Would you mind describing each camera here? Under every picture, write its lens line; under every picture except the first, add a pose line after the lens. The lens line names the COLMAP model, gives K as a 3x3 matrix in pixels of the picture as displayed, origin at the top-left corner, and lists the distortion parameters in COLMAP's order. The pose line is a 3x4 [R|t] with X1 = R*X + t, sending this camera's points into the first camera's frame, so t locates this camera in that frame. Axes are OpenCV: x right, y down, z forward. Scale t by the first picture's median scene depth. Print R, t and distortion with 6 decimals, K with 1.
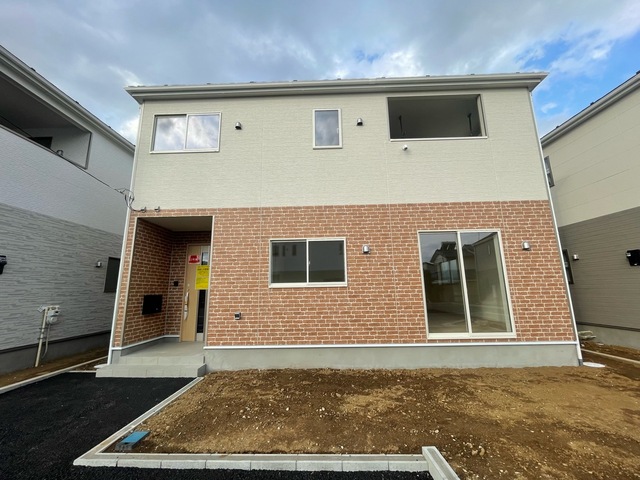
lens RADIAL K [[261.0, 0, 319.8], [0, 261.0, 237.0], [0, 0, 1]] dist [-0.003398, -0.000217]
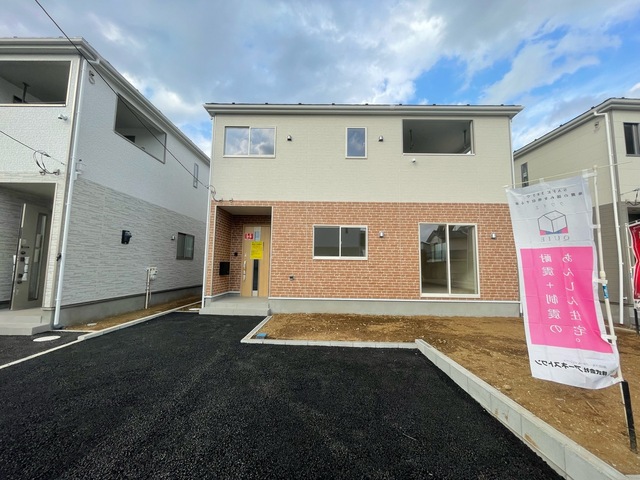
lens RADIAL K [[261.0, 0, 319.8], [0, 261.0, 237.0], [0, 0, 1]] dist [-0.003398, -0.000217]
pose [[0.999392, 0.033308, 0.010288, -0.170511], [-0.034105, 0.995301, 0.090626, -0.056278], [-0.007221, -0.090921, 0.995832, -0.405132]]
